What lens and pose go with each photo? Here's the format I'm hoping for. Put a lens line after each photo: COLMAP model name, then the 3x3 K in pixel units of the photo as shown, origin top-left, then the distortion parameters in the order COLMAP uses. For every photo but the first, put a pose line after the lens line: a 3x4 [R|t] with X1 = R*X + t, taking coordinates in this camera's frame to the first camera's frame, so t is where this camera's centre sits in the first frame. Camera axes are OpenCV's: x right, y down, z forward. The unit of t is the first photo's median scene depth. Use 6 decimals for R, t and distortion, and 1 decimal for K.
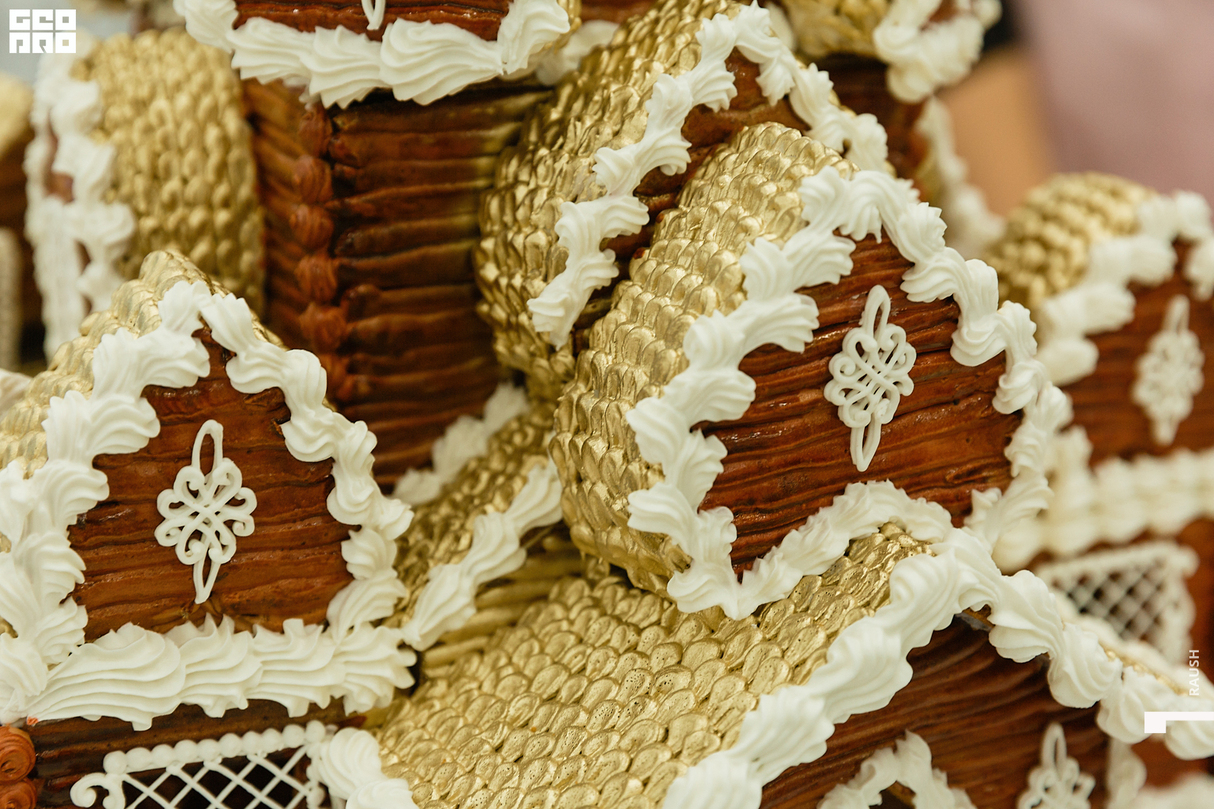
lens RADIAL K [[2105.1, 0, 597.3], [0, 2105.1, 396.8], [0, 0, 1]] dist [-0.040235, 0.000000]
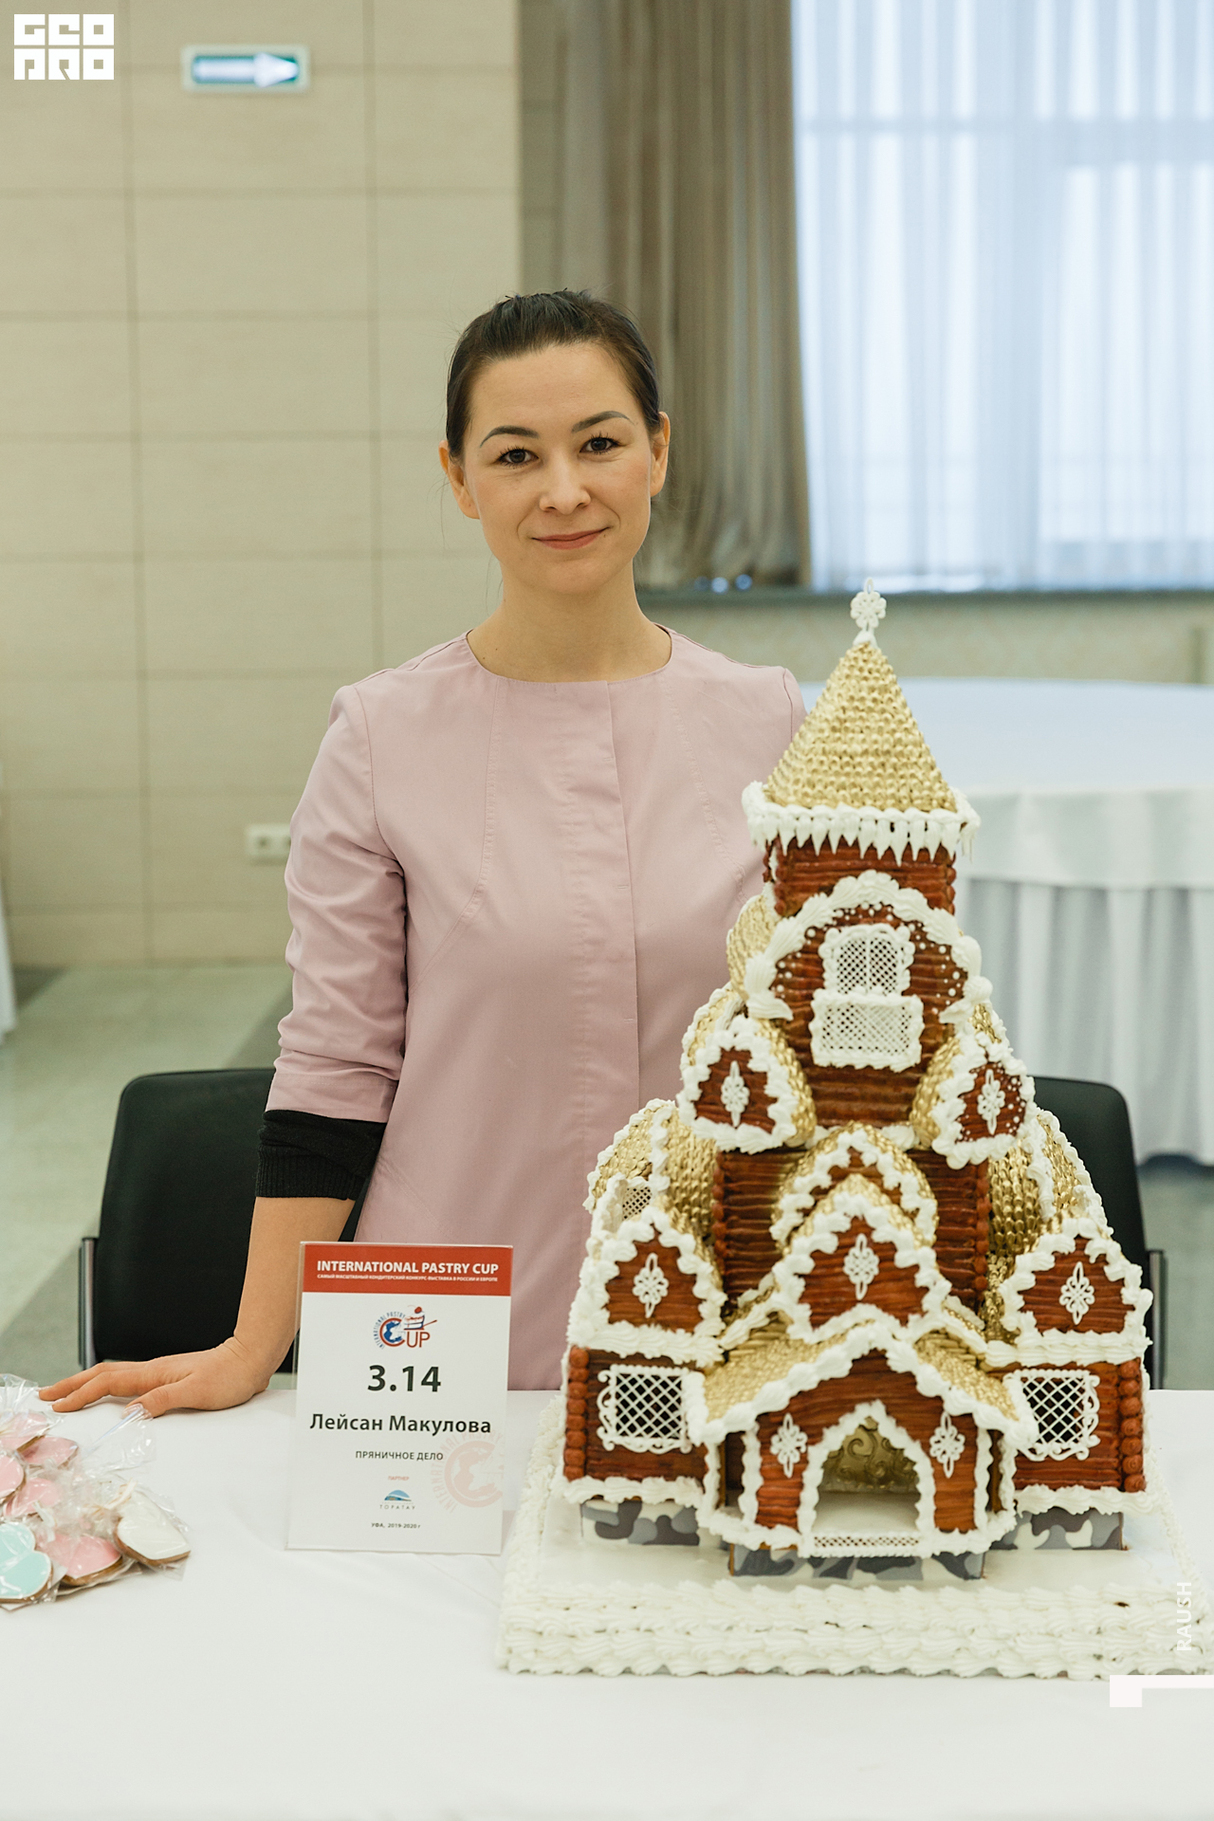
lens RADIAL K [[3494.4, 0, 595.0], [0, 3494.4, 926.4], [0, 0, 1]] dist [-0.013246, 0.000000]
pose [[0.881493, 0.071642, -0.466731, 1.929110], [-0.135243, 0.985320, -0.104183, 0.077144], [0.452416, 0.154959, 0.878241, -3.303643]]
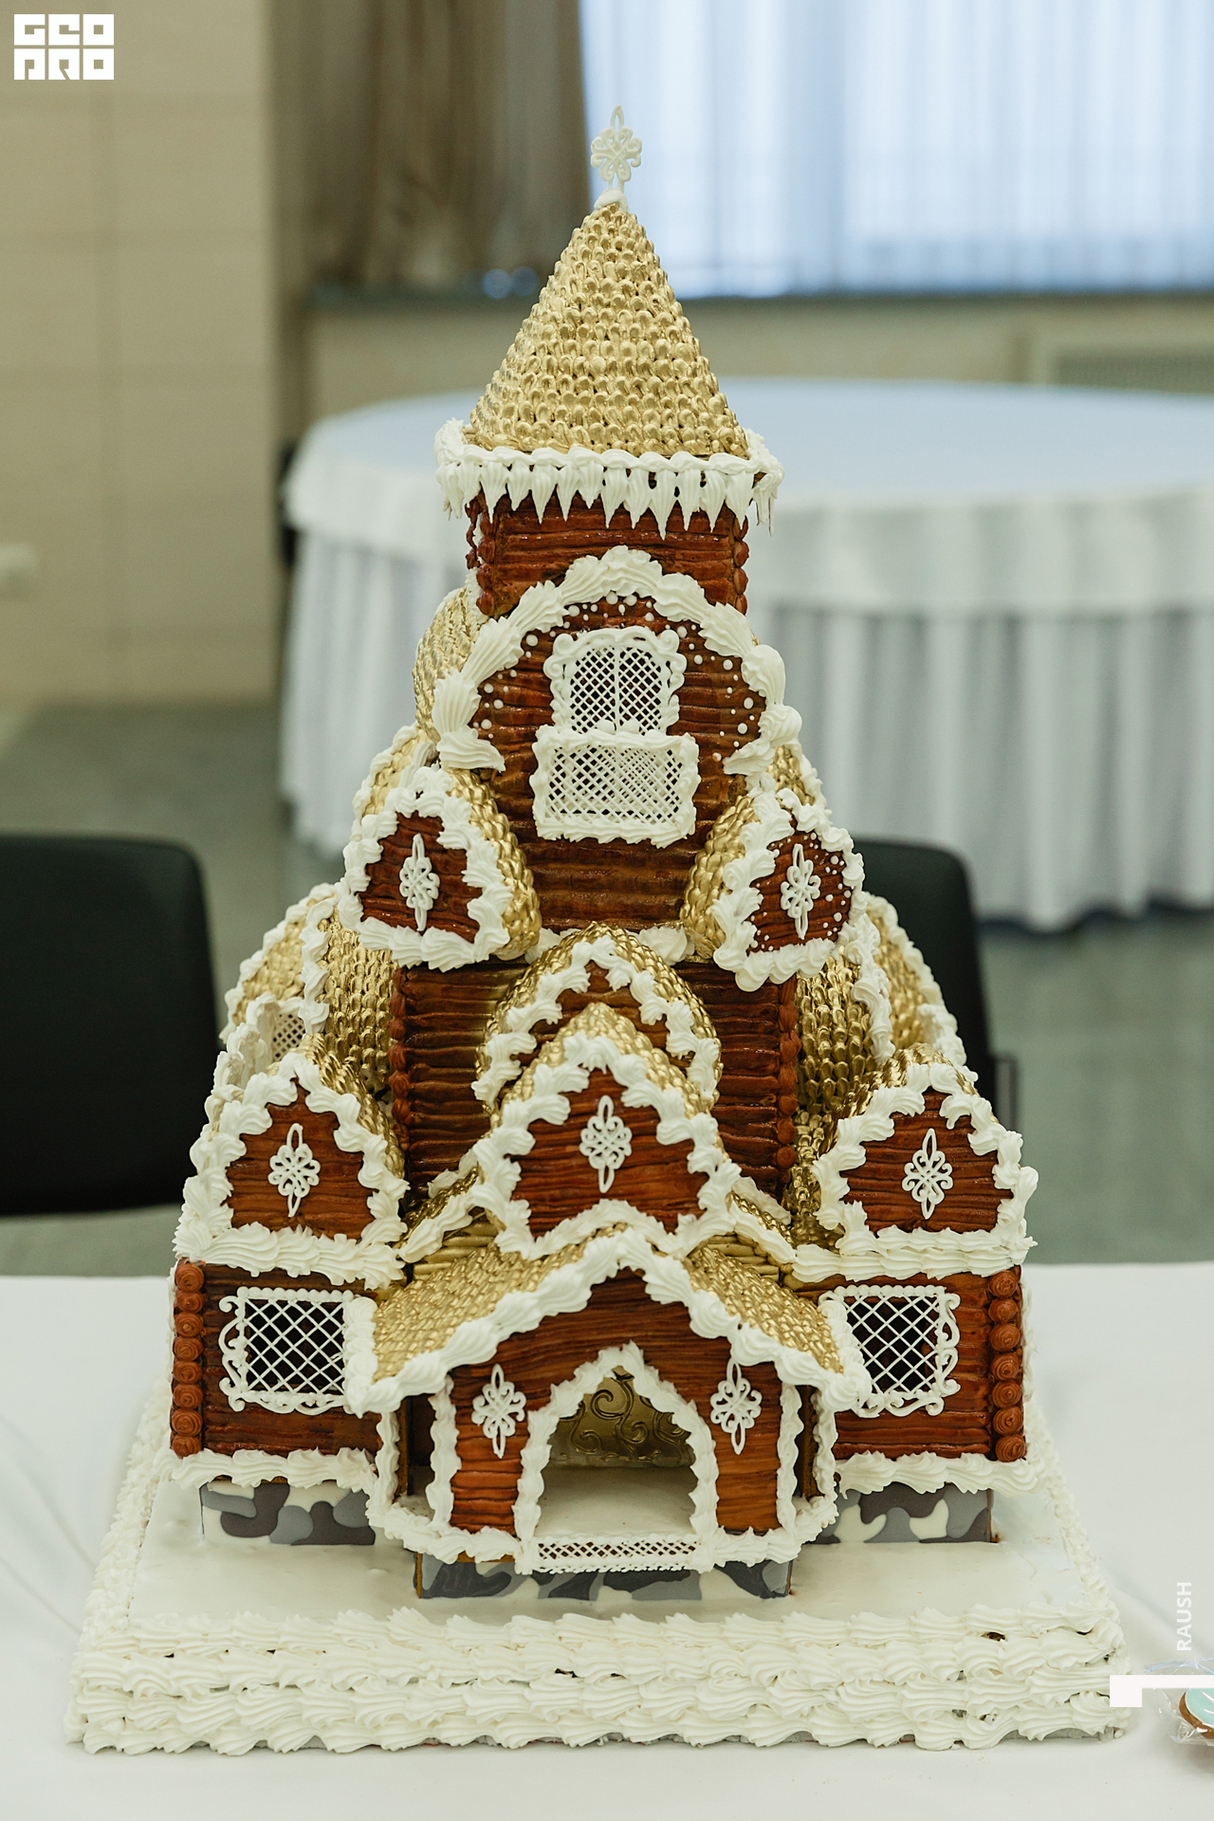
lens RADIAL K [[3494.4, 0, 609.2], [0, 3494.4, 922.1], [0, 0, 1]] dist [-0.013246, 0.000000]
pose [[0.908179, 0.096614, -0.407279, 1.347000], [-0.124125, 0.991394, -0.041606, -0.073386], [0.399755, 0.088340, 0.912355, -1.828987]]
